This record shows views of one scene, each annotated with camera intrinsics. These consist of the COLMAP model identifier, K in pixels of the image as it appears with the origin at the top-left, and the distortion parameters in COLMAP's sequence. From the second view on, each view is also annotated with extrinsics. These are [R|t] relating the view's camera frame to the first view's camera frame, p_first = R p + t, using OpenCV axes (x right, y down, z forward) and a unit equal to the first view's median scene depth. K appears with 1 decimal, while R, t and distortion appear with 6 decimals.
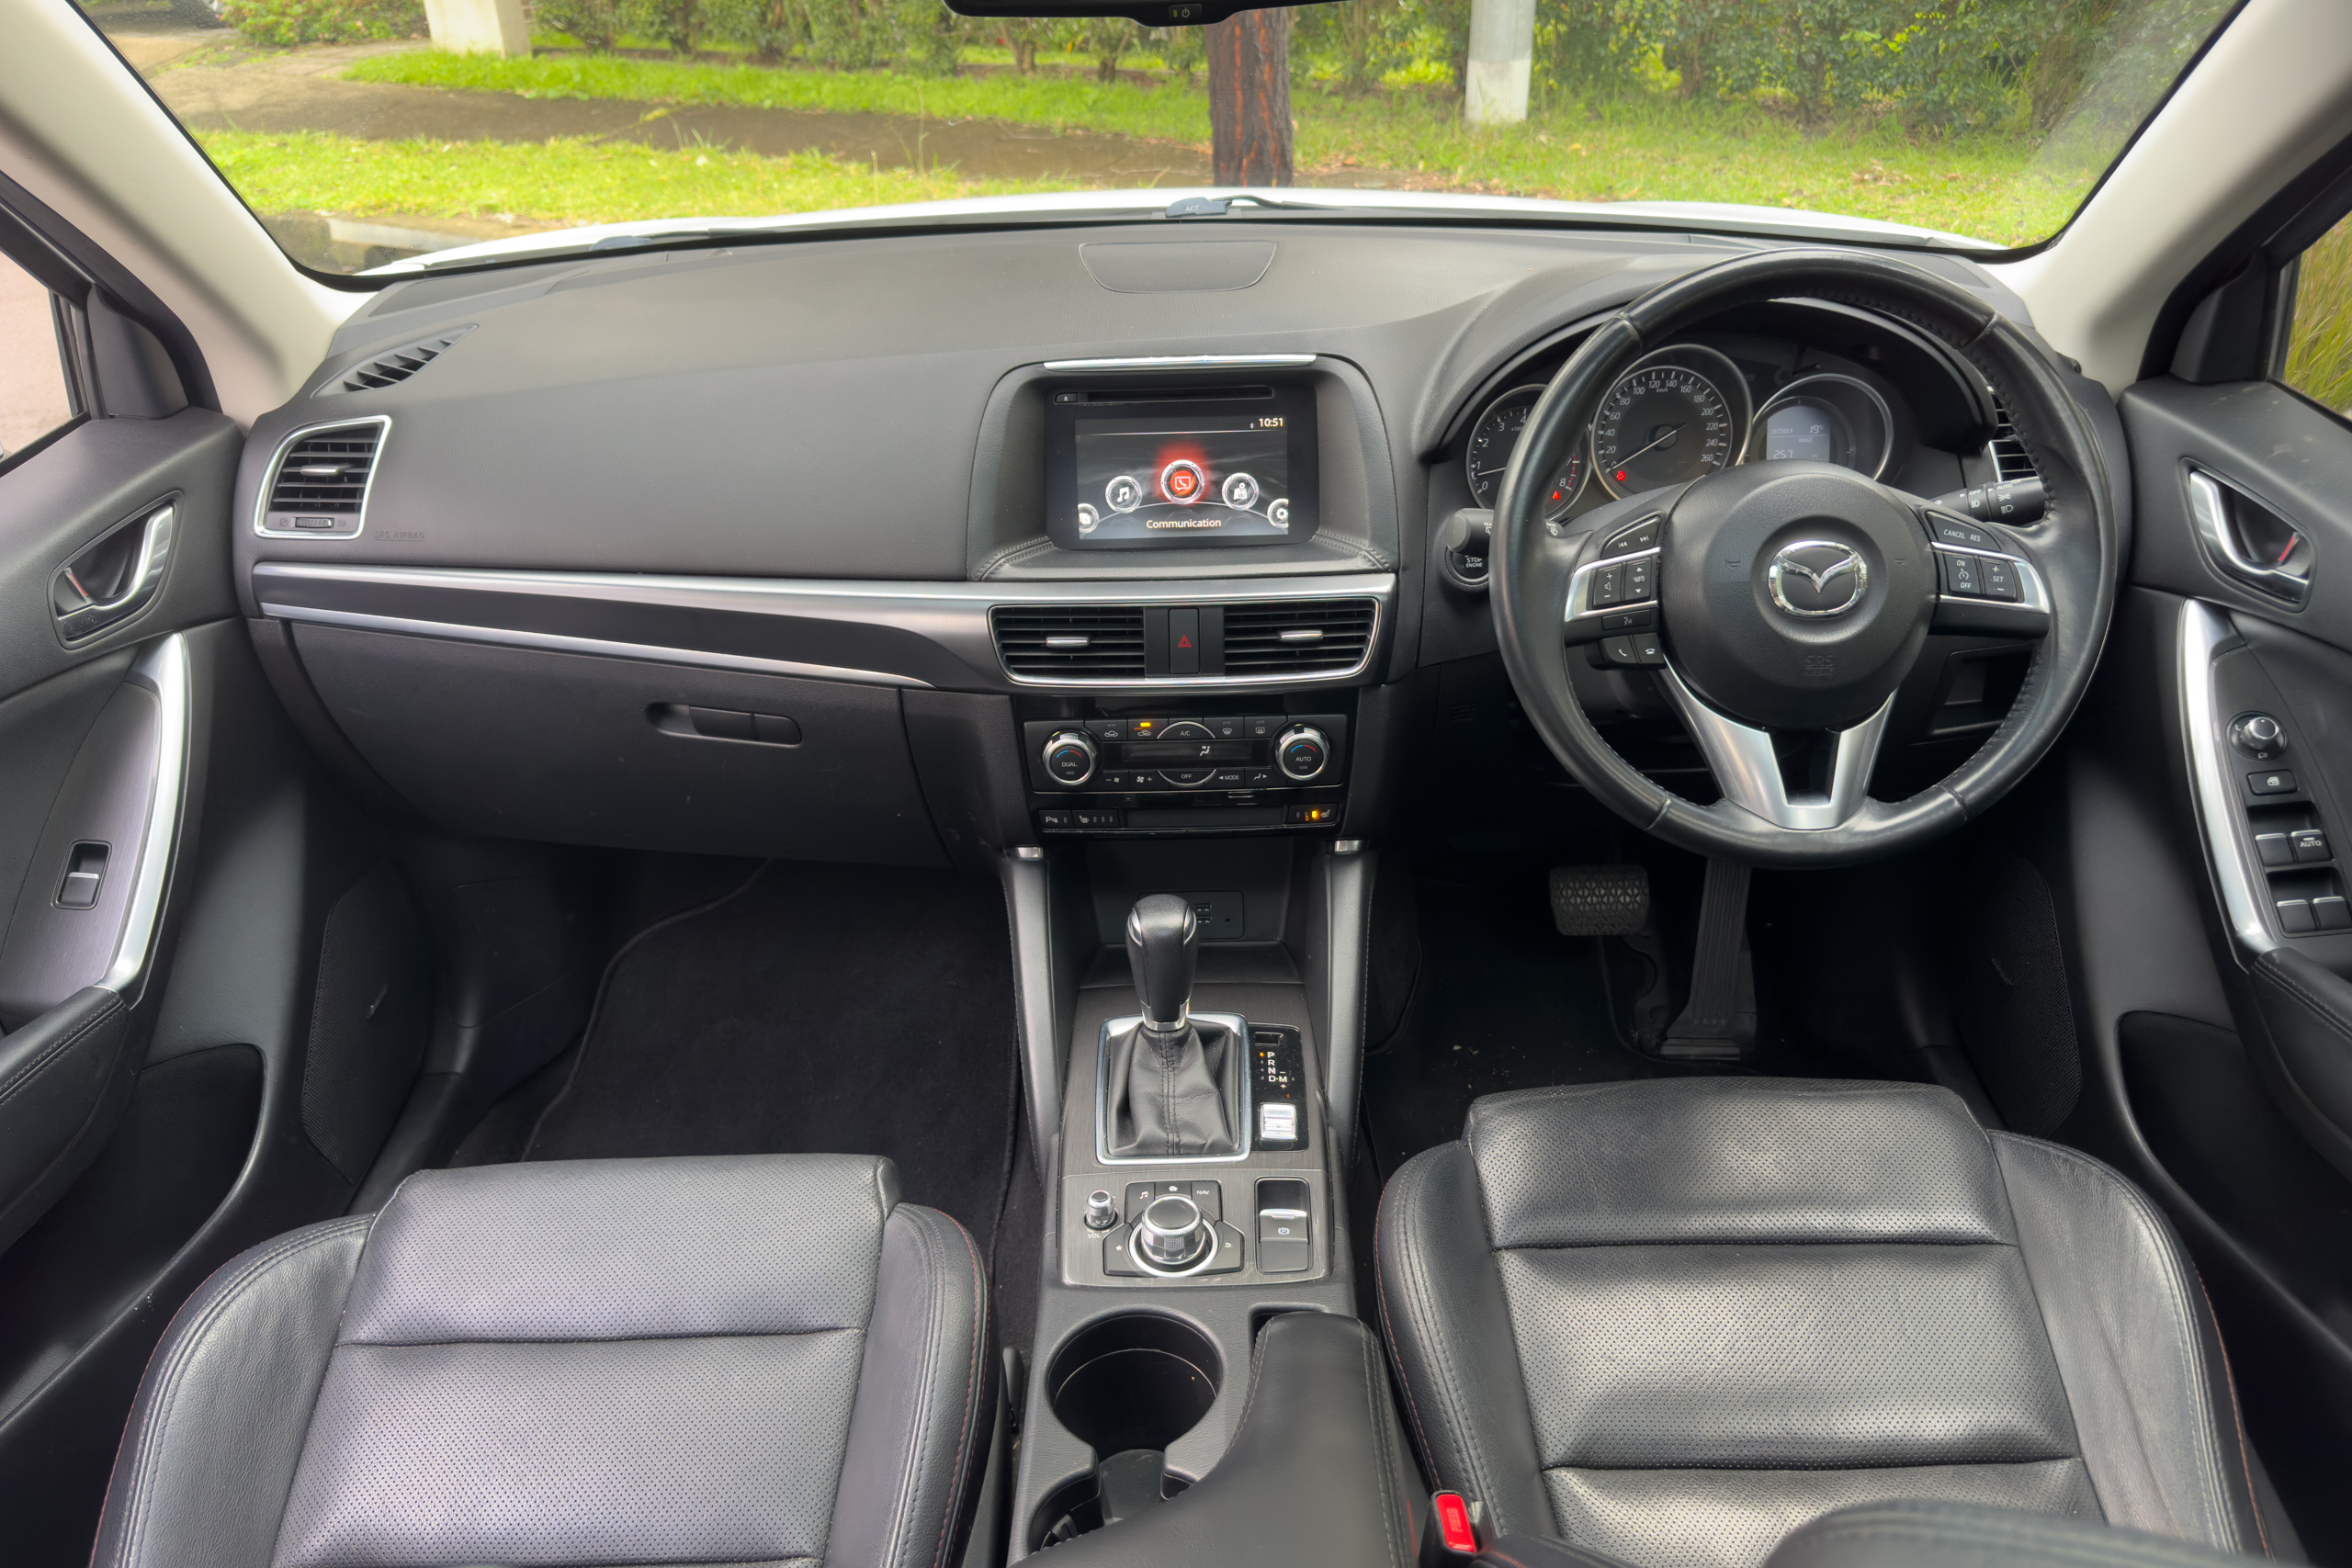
lens RADIAL K [[1659.9, 0, 1151.2], [0, 1659.9, 776.3], [0, 0, 1]] dist [0.128782, -0.172168]
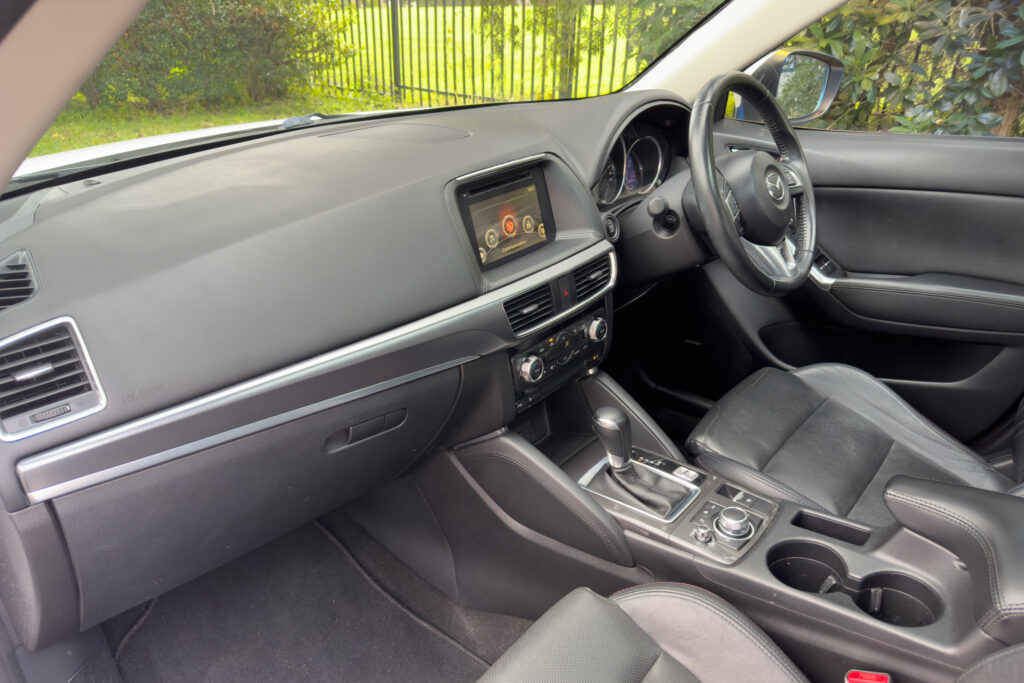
lens RADIAL K [[731.3, 0, 508.5], [0, 731.3, 379.4], [0, 0, 1]] dist [0.085449, -0.001968]
pose [[0.617451, -0.353254, 0.702827, -0.676722], [0.379053, 0.916528, 0.127656, -0.119939], [-0.689255, 0.187587, 0.699813, 0.409838]]
